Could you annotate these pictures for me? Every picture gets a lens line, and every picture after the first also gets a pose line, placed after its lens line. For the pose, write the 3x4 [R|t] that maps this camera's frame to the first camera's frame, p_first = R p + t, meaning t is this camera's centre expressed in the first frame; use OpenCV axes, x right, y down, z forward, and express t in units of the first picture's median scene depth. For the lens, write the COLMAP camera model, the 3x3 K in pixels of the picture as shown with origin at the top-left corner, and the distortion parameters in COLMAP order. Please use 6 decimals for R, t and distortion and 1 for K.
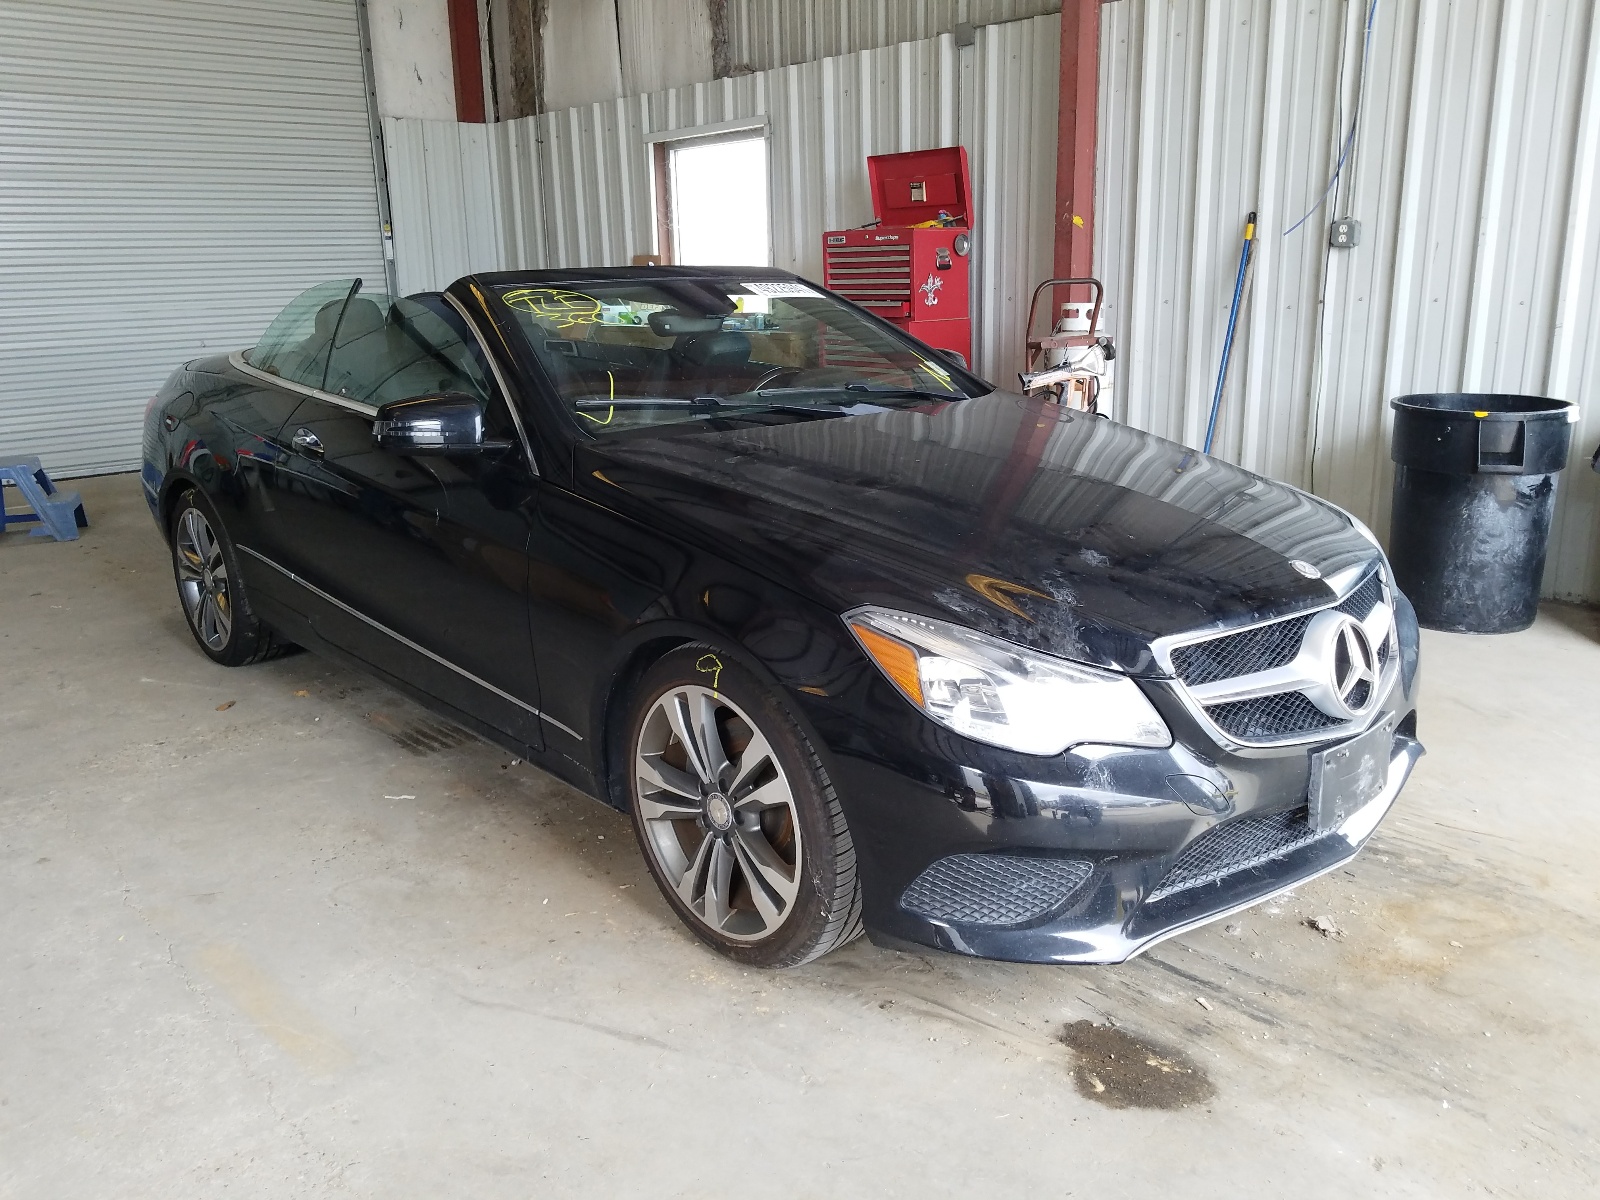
lens RADIAL K [[1229.3, 0, 802.0], [0, 1229.3, 595.3], [0, 0, 1]] dist [-0.002623, 0.001099]
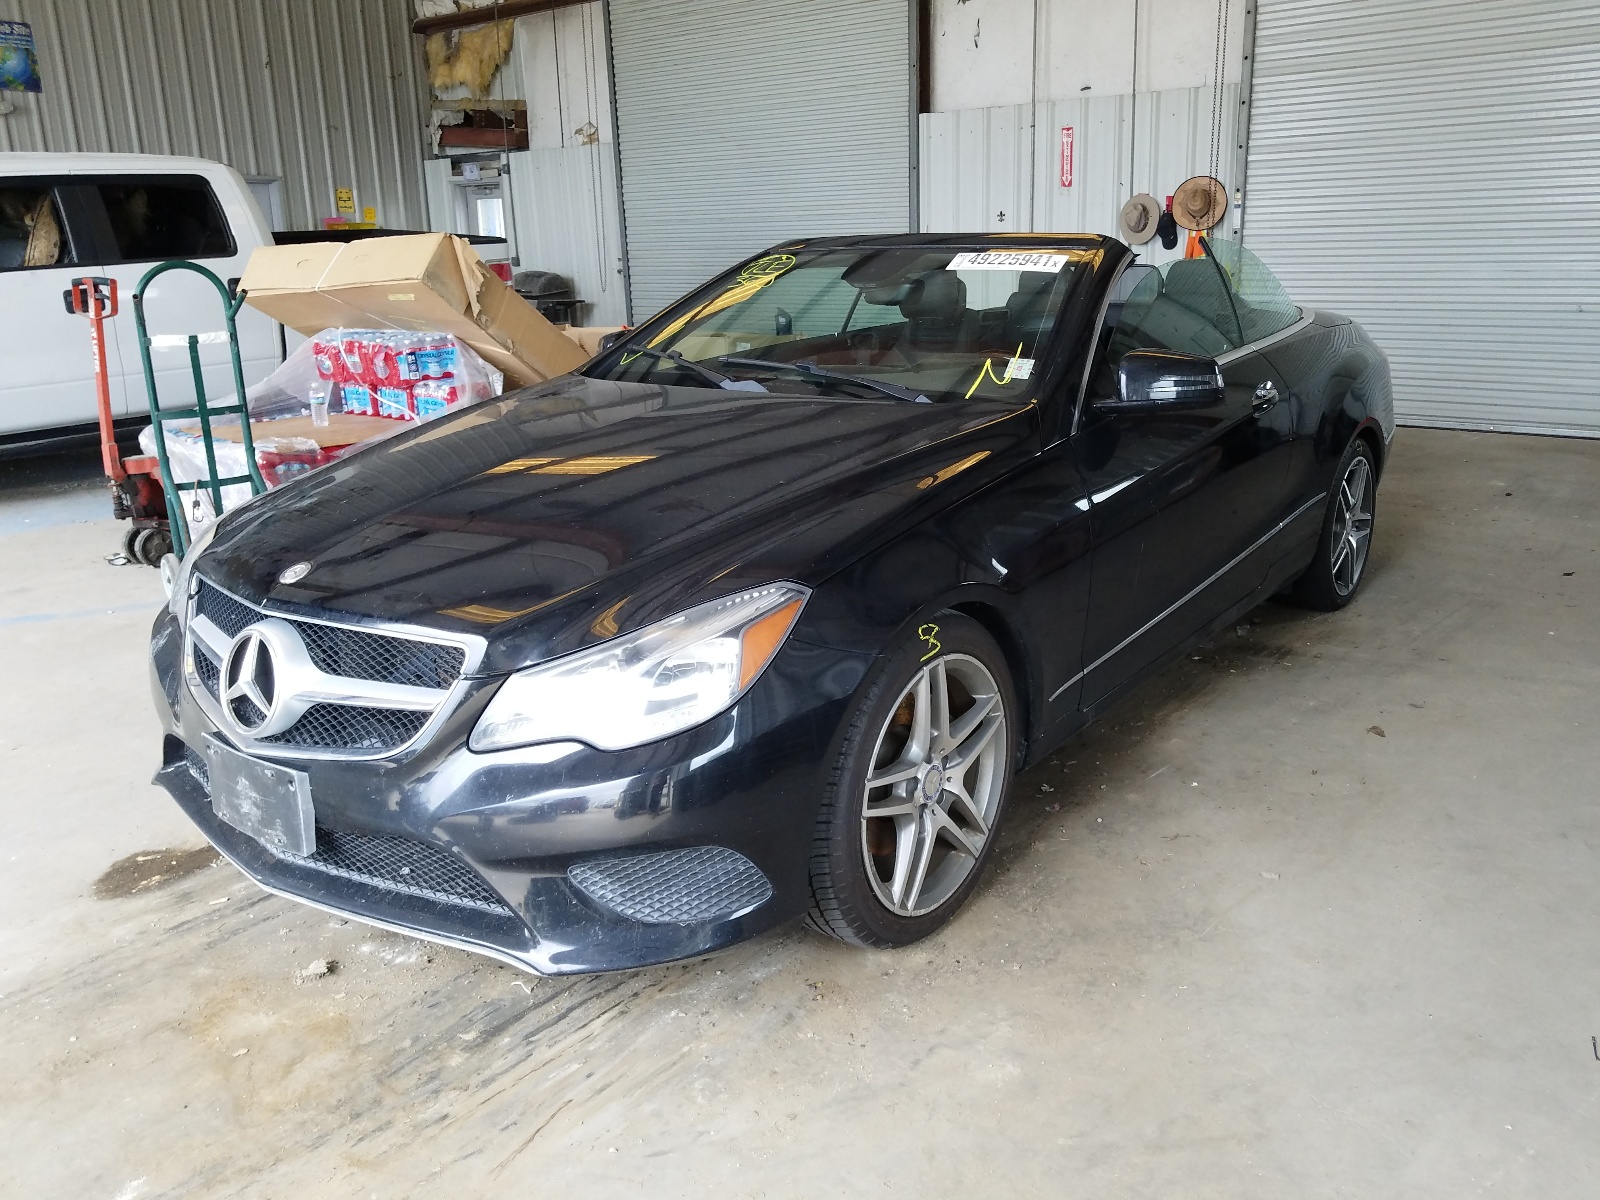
lens RADIAL K [[1229.3, 0, 803.5], [0, 1229.3, 598.2], [0, 0, 1]] dist [-0.002623, 0.001099]
pose [[0.176168, 0.280880, -0.943436, 1.313991], [-0.243561, 0.941062, 0.234693, -0.304263], [0.953752, 0.188439, 0.234197, 1.114112]]
